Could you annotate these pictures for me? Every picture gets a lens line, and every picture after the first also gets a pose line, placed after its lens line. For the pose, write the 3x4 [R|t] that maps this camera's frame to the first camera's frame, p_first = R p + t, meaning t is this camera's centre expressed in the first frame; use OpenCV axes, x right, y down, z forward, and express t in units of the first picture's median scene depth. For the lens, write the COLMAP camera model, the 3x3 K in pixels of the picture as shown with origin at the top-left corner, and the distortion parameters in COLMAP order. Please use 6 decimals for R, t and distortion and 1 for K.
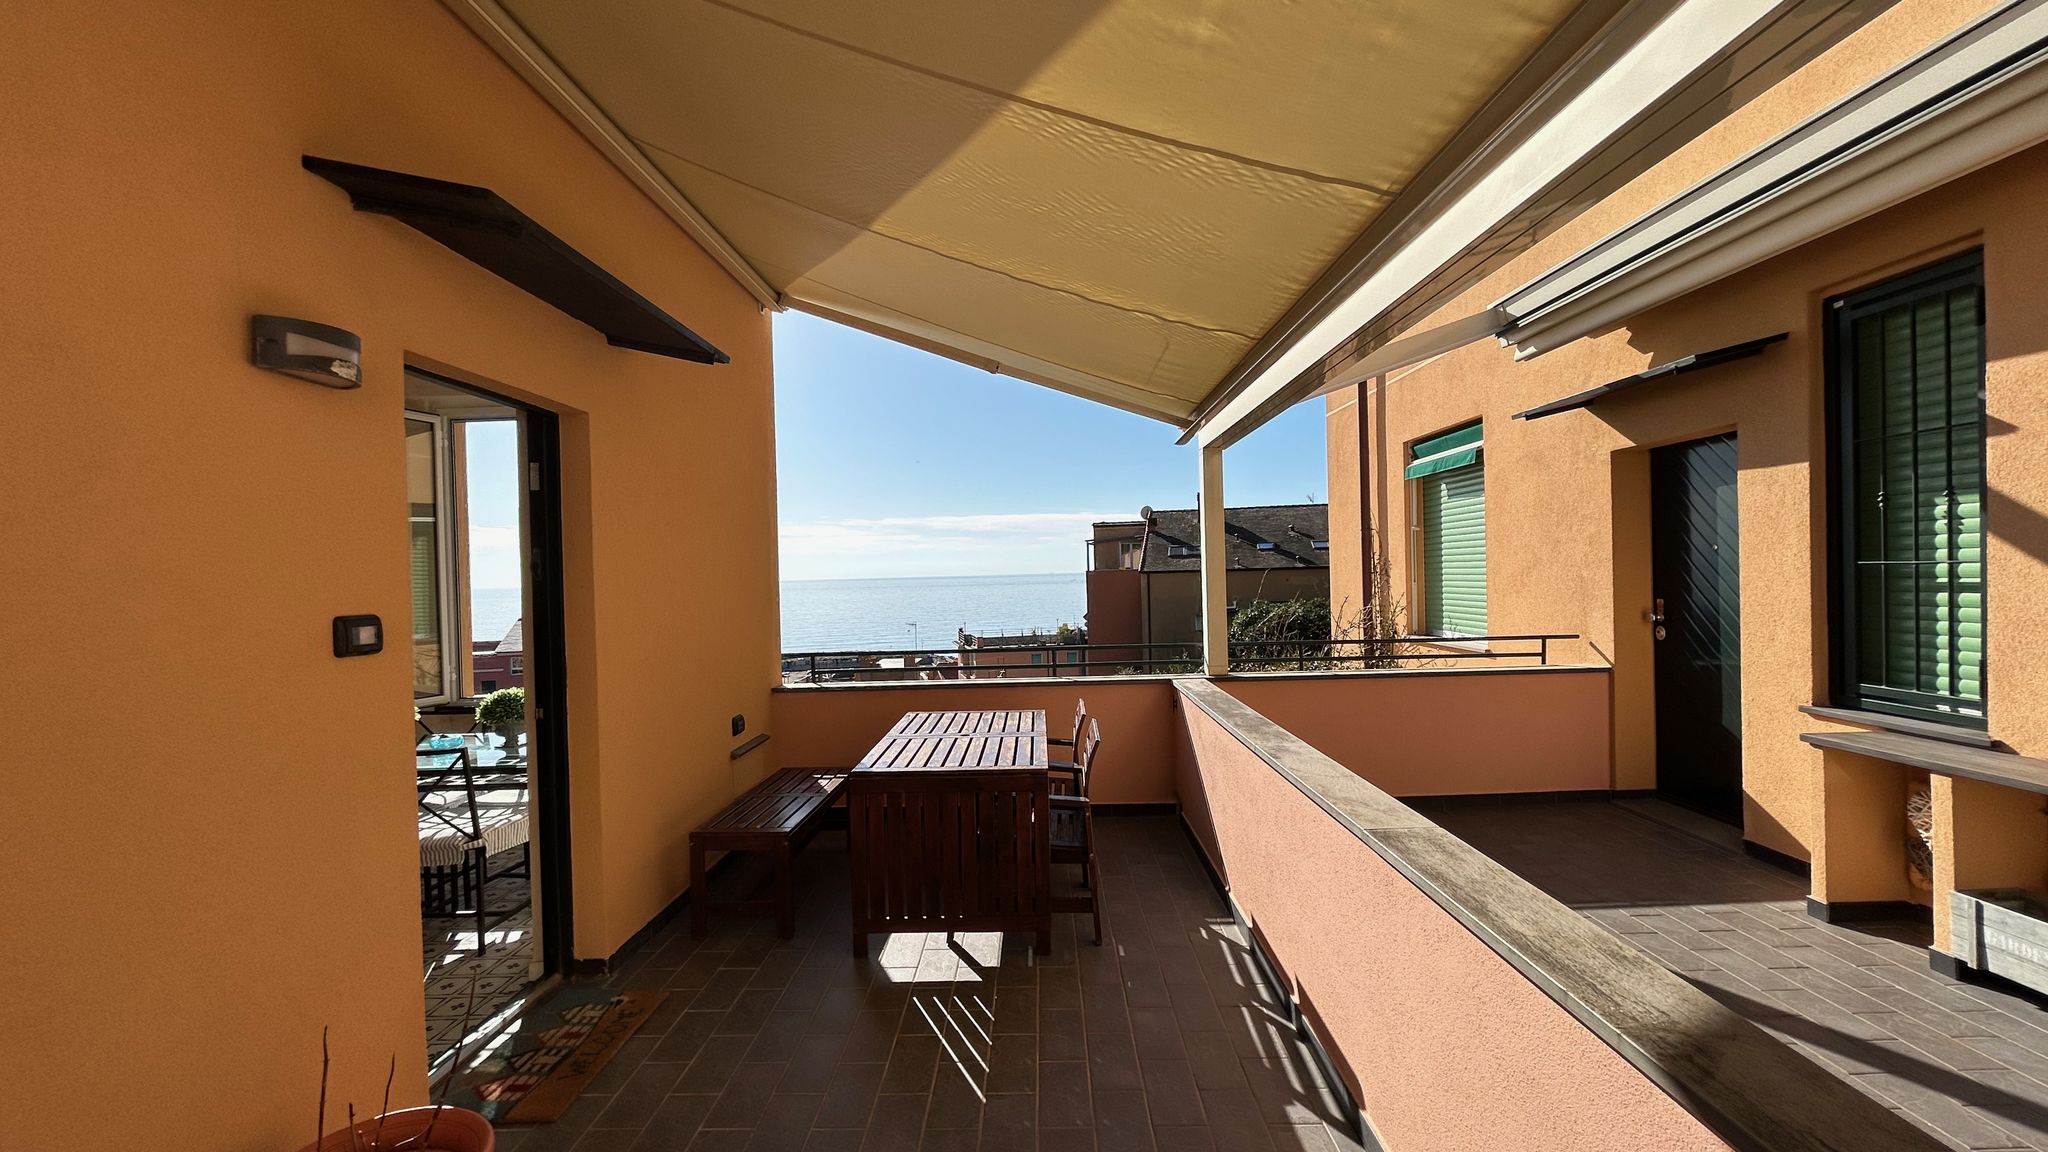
lens RADIAL K [[819.8, 0, 1021.8], [0, 819.8, 570.9], [0, 0, 1]] dist [-0.000163, -0.000214]
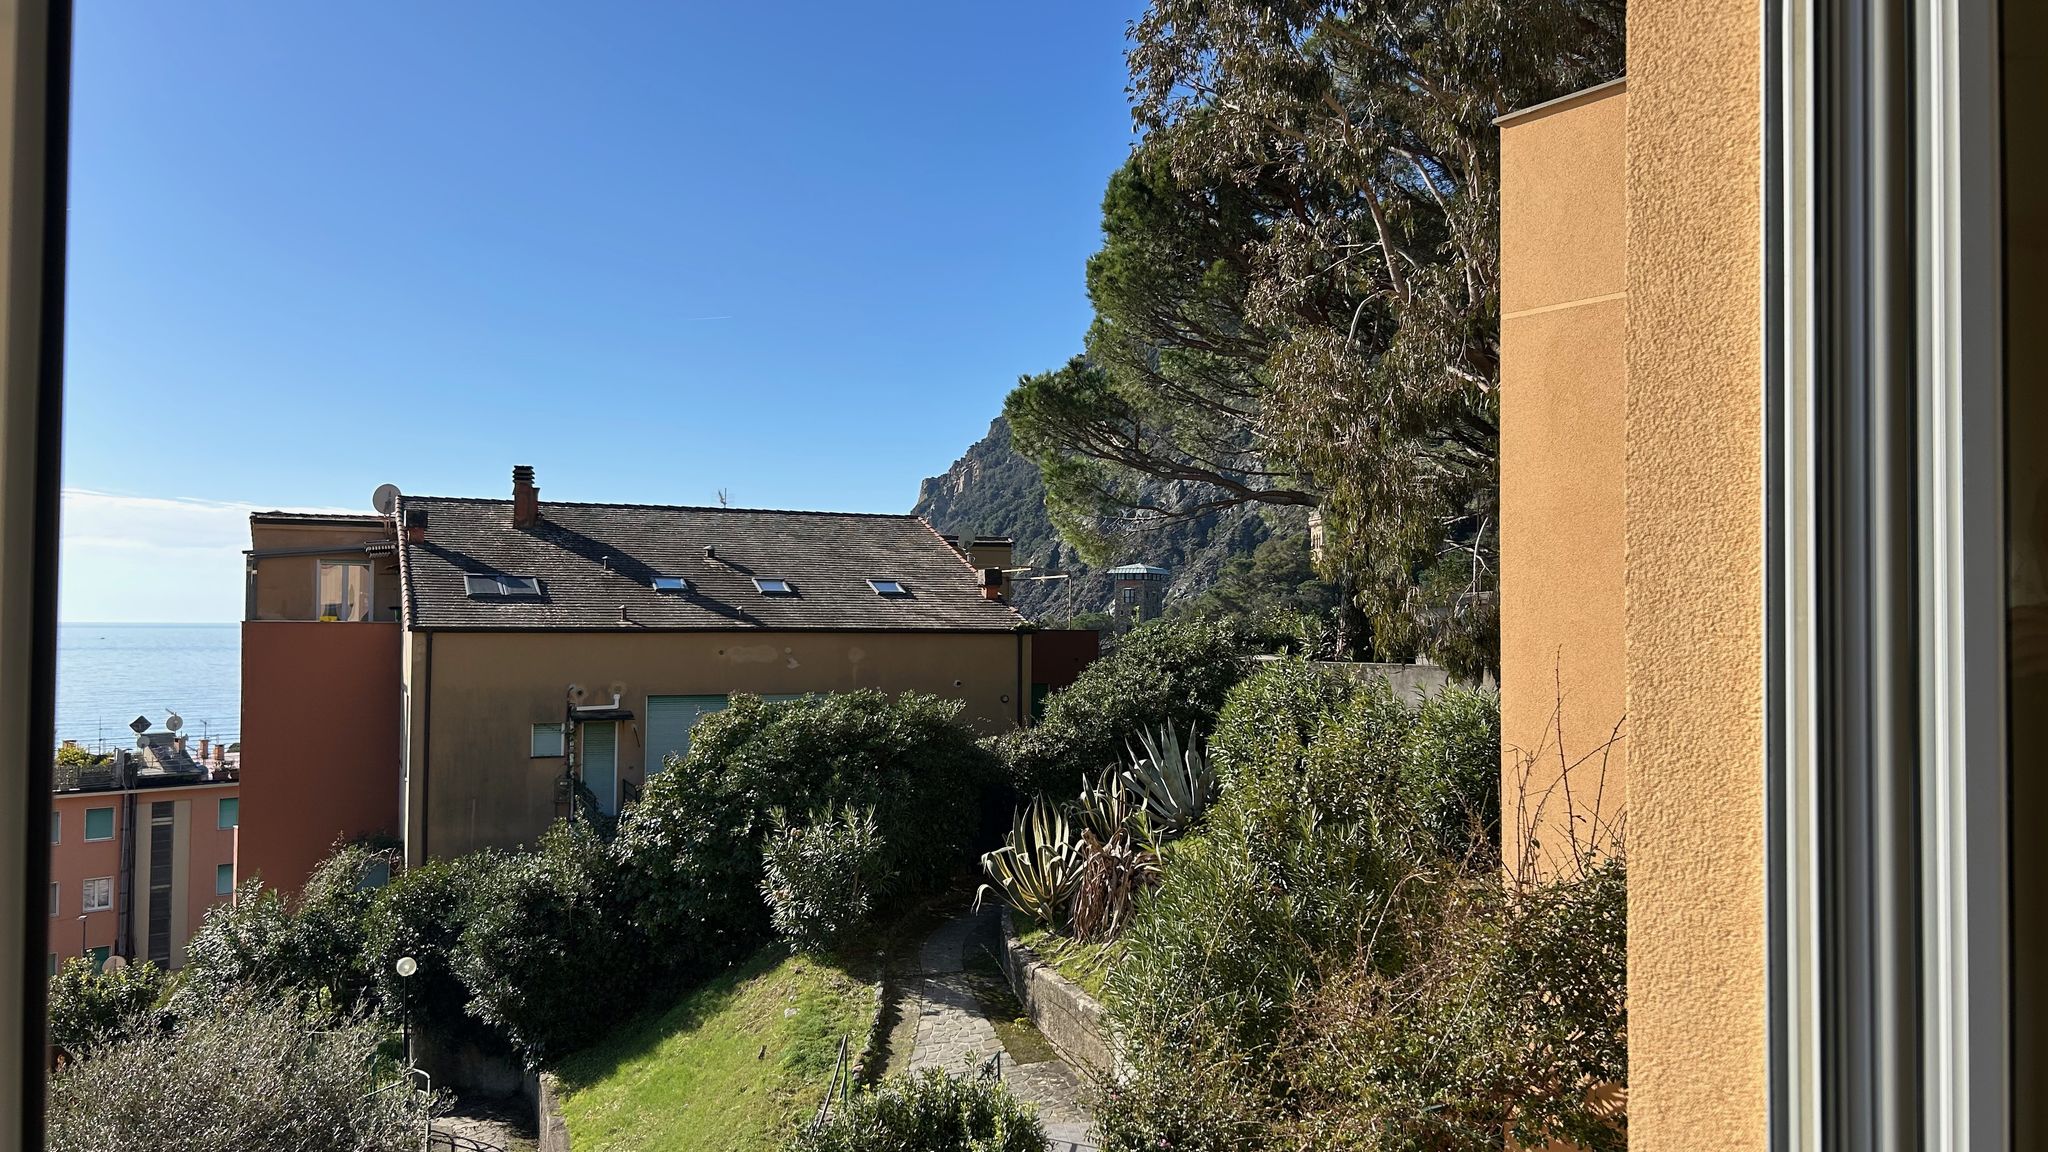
lens RADIAL K [[1533.0, 0, 1024.0], [0, 1533.0, 576.0], [0, 0, 1]] dist [0.009726, -0.004023]
pose [[0.795007, 0.050199, 0.604519, -0.082633], [-0.027799, 0.998538, -0.046360, 0.001977], [-0.605963, 0.020052, 0.795240, 0.099169]]
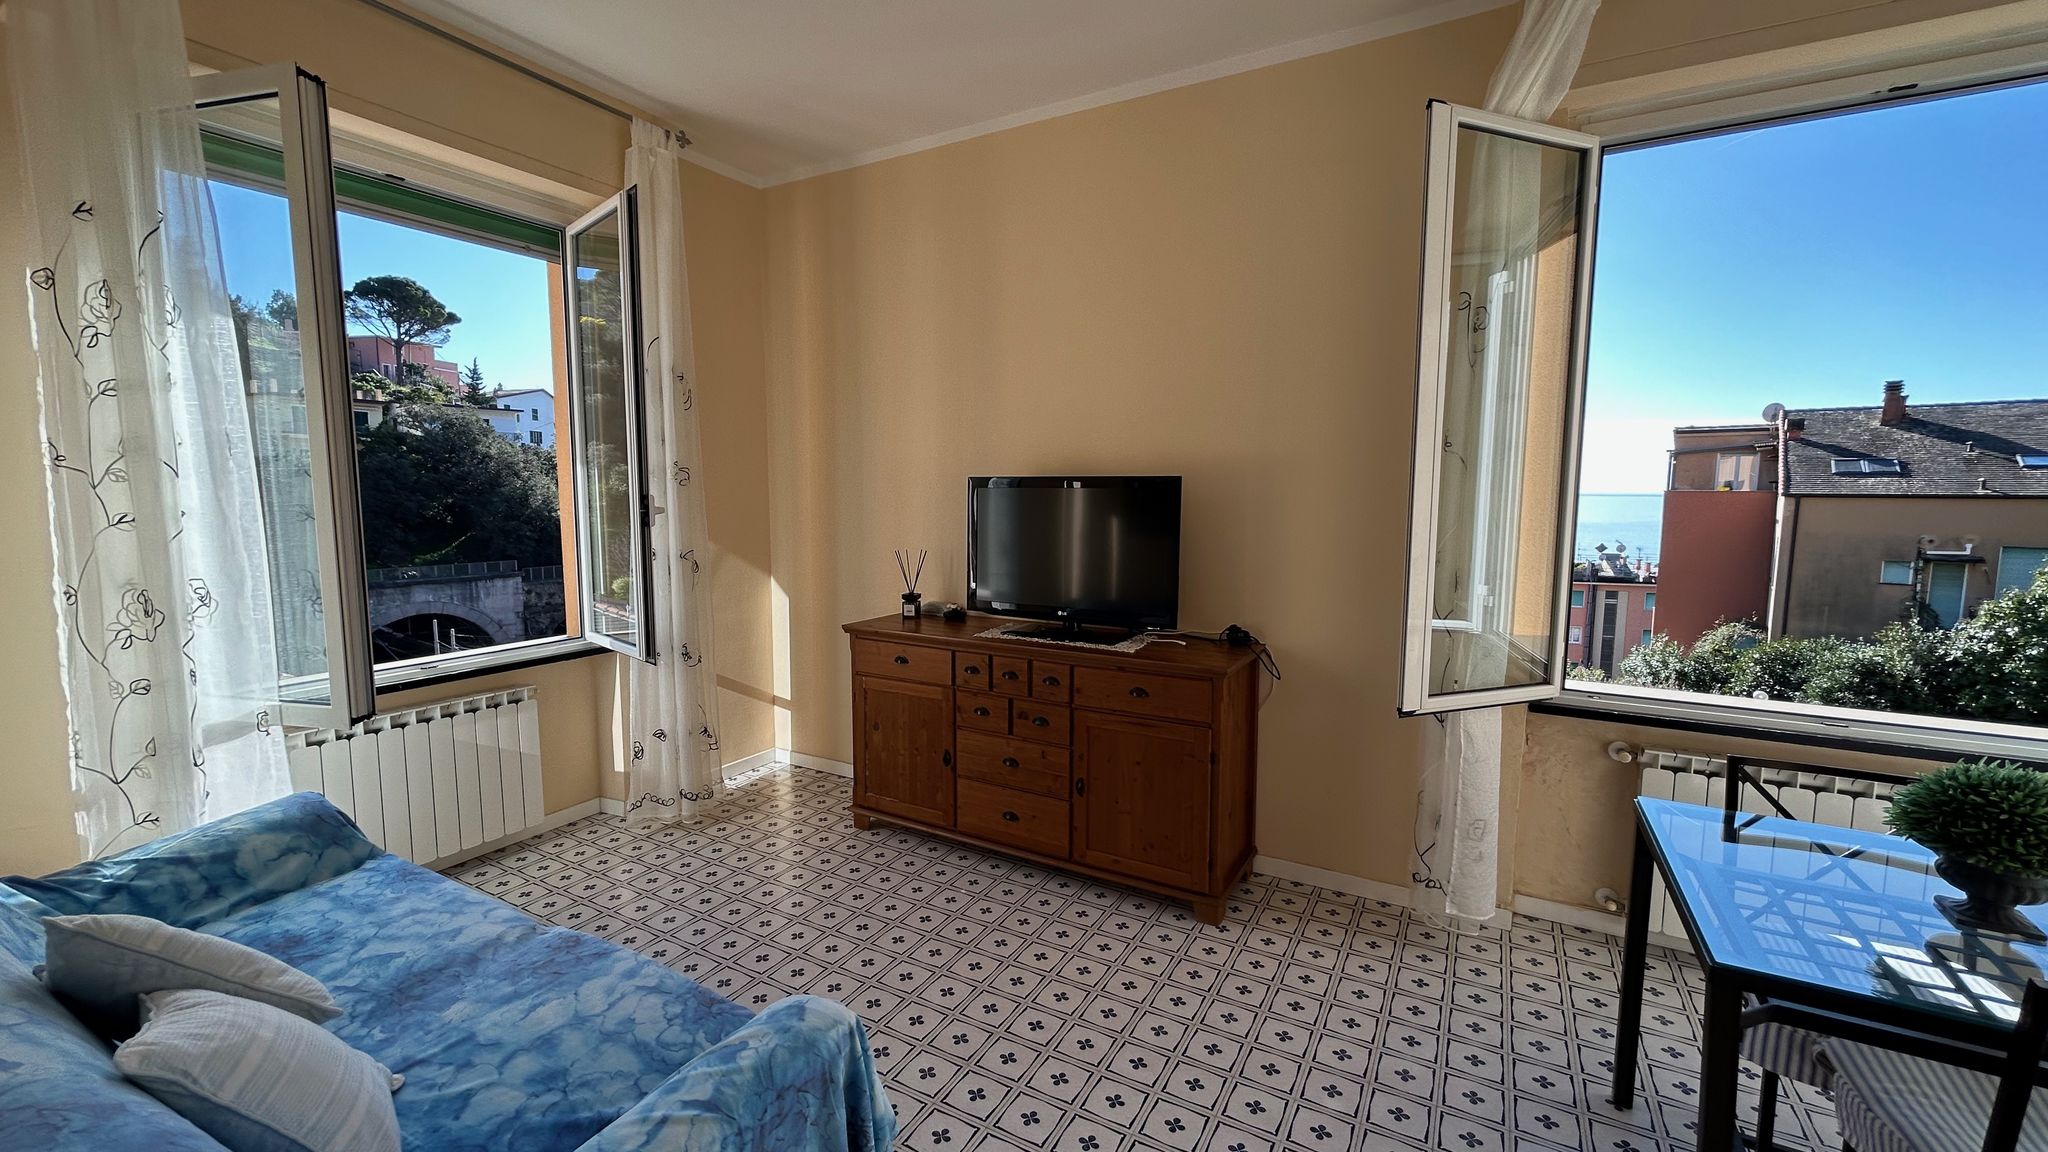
lens RADIAL K [[818.3, 0, 1019.7], [0, 818.3, 571.5], [0, 0, 1]] dist [0.000778, -0.000736]
pose [[0.882471, 0.077763, -0.463894, -0.089620], [-0.027184, 0.993022, 0.114750, 0.003368], [0.469580, -0.088653, 0.878428, 0.039510]]
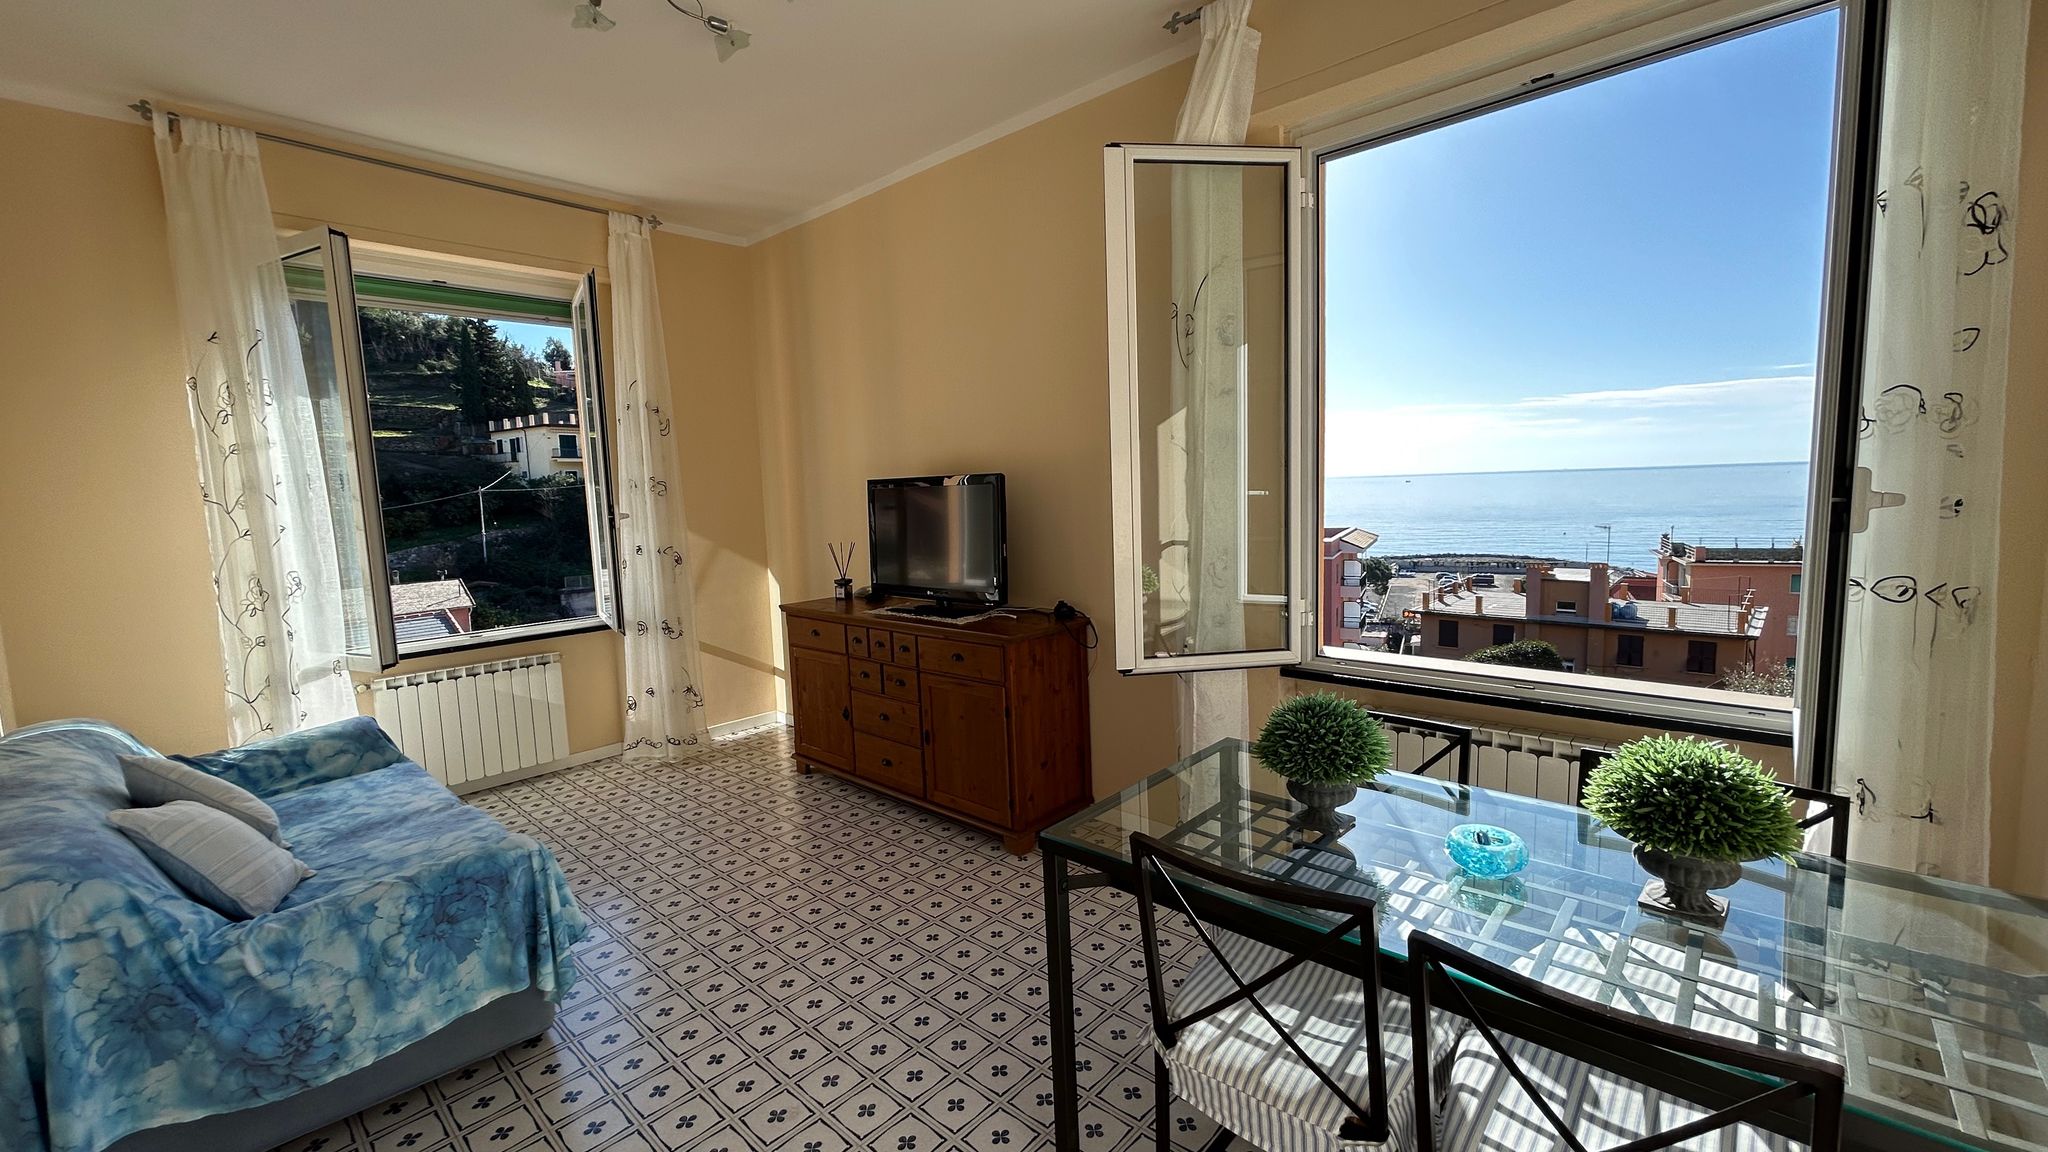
lens RADIAL K [[819.8, 0, 1021.8], [0, 819.8, 570.9], [0, 0, 1]] dist [-0.000163, -0.000214]
pose [[0.757962, 0.067640, -0.648782, -0.056504], [0.015446, 0.992469, 0.121517, 0.002727], [0.652115, -0.102127, 0.751210, 0.046916]]
